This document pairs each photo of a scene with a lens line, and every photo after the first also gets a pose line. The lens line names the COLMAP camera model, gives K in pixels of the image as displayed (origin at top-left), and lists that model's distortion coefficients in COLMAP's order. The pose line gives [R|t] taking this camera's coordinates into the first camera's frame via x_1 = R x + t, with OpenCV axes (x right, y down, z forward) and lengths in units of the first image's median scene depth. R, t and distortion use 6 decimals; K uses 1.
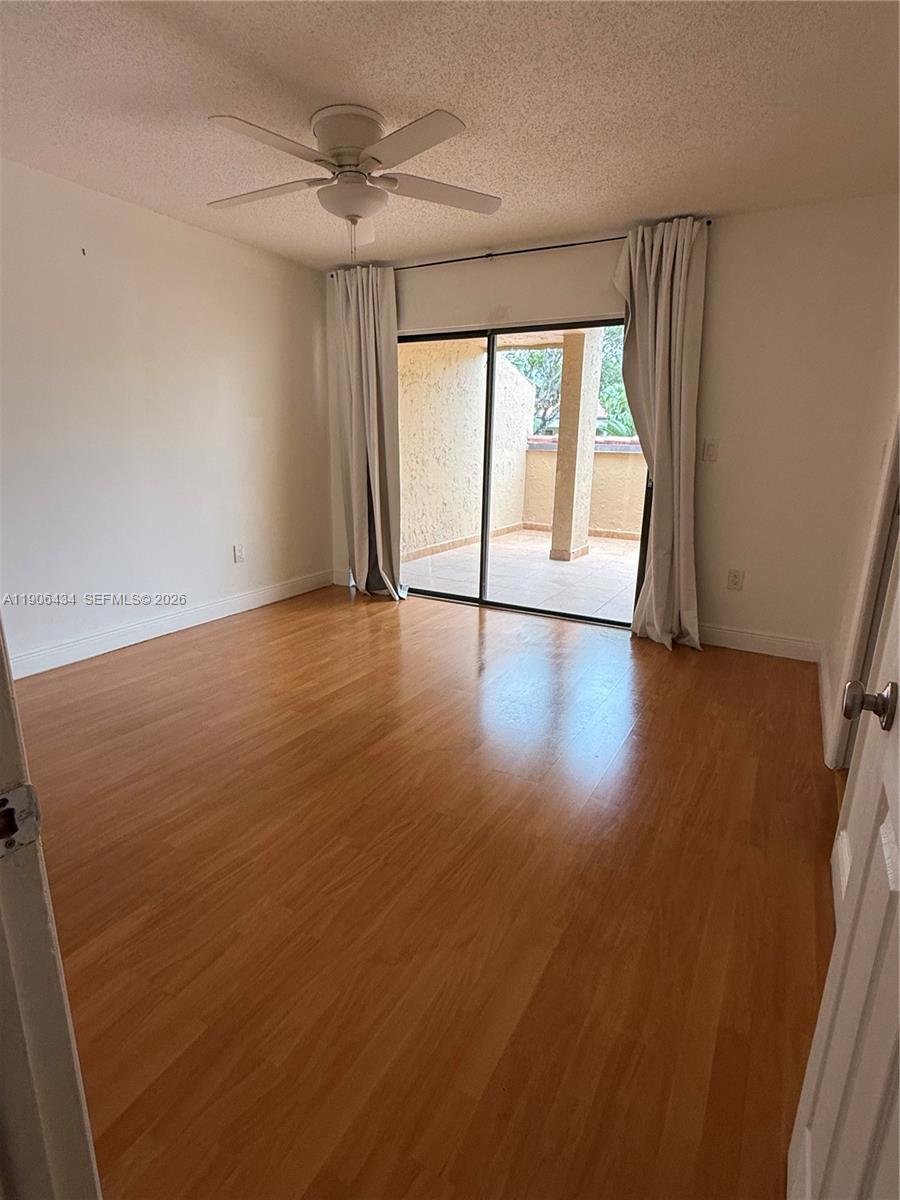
lens RADIAL K [[606.8, 0, 450.0], [0, 606.8, 600.0], [0, 0, 1]] dist [0.012623, 0.000439]
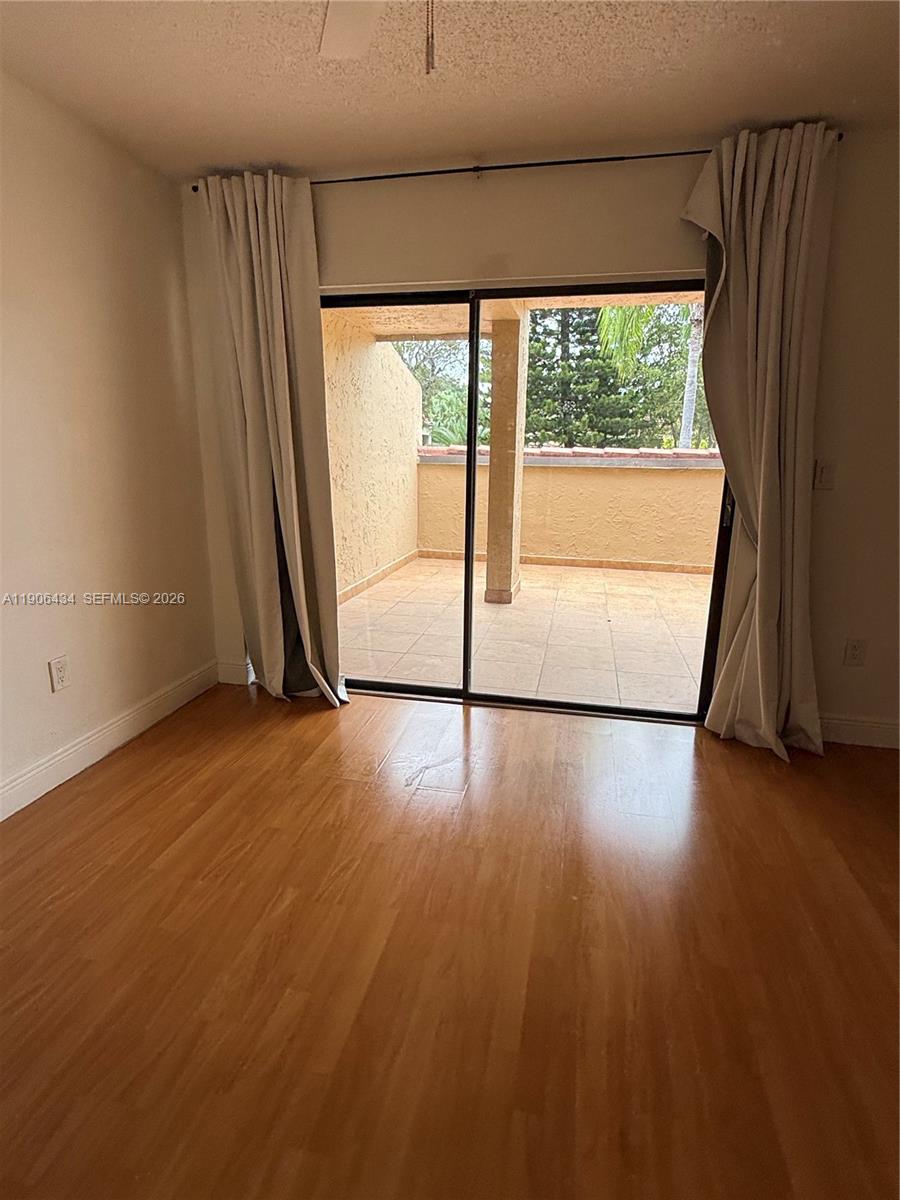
lens RADIAL K [[606.8, 0, 450.0], [0, 606.8, 600.0], [0, 0, 1]] dist [0.012623, 0.000439]
pose [[0.955587, -0.077059, 0.284457, -0.157417], [0.079735, 0.996814, 0.002181, -0.110963], [-0.283719, 0.020597, 0.958686, 0.364148]]
